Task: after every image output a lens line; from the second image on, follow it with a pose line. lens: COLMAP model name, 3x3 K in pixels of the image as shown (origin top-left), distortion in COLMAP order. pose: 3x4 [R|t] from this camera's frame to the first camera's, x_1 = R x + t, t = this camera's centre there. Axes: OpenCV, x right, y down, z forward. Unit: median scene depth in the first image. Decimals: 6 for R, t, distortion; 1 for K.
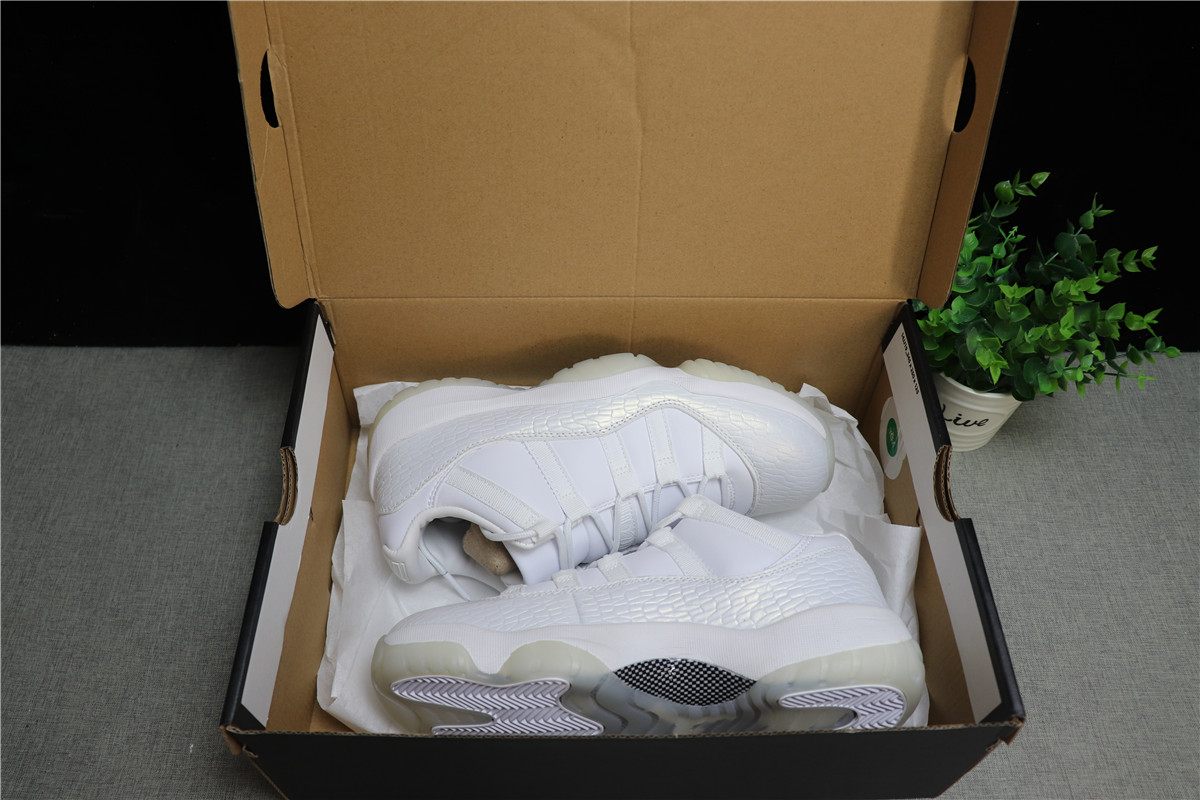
lens RADIAL K [[985.8, 0, 594.0], [0, 985.8, 400.6], [0, 0, 1]] dist [-0.161027, 0.104415]
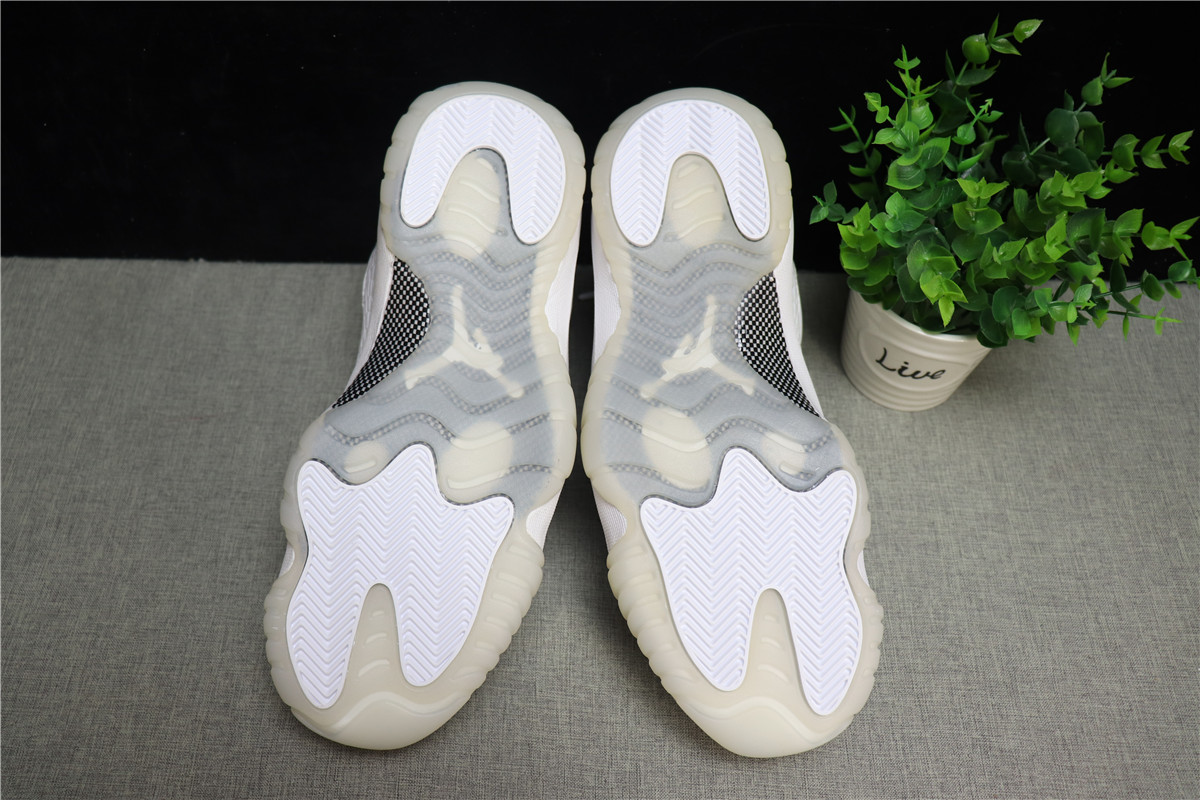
lens RADIAL K [[985.8, 0, 596.9], [0, 985.8, 398.1], [0, 0, 1]] dist [-0.161027, 0.104415]
pose [[0.999852, 0.016682, 0.004243, 0.151836], [-0.016958, 0.996929, 0.076458, -0.011492], [-0.002955, -0.076518, 0.997064, 0.284615]]
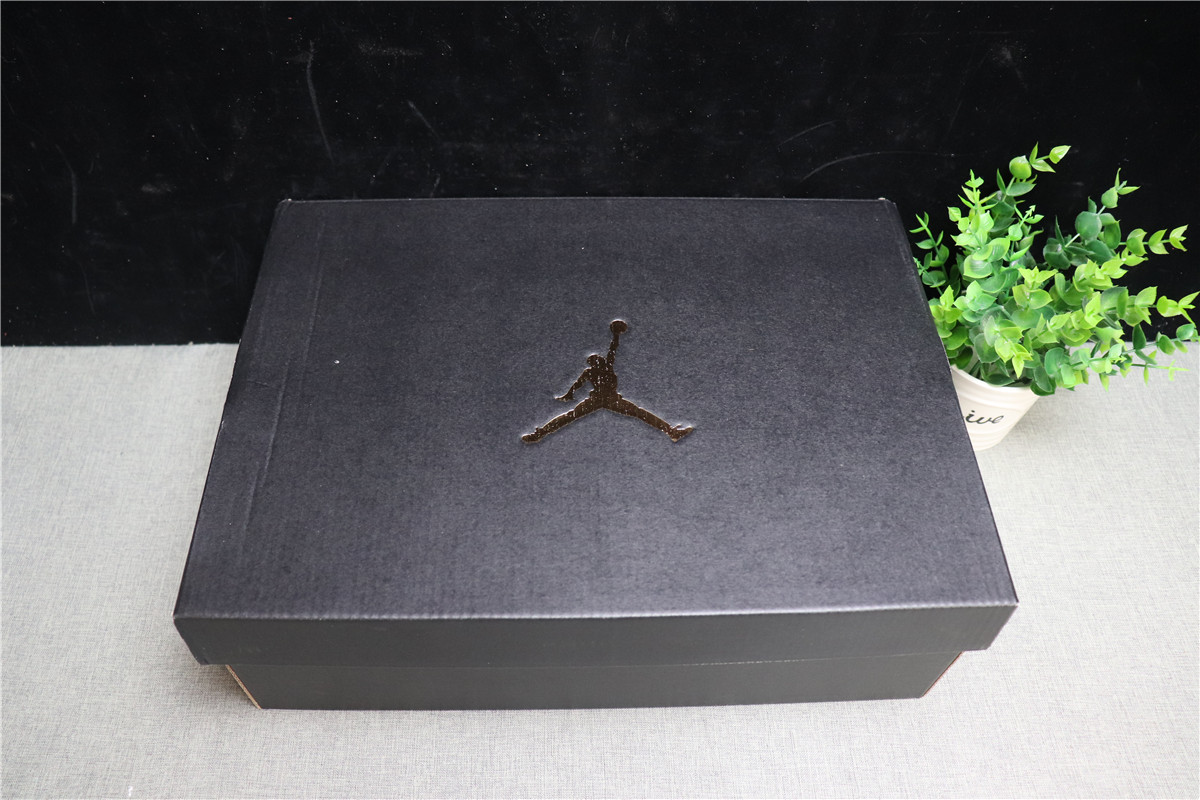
lens RADIAL K [[985.8, 0, 593.7], [0, 985.8, 393.8], [0, 0, 1]] dist [-0.161027, 0.104415]
pose [[0.999864, -0.009859, 0.013238, 0.005014], [0.009943, 0.999931, -0.006259, 0.000302], [-0.013175, 0.006390, 0.999893, 0.089061]]
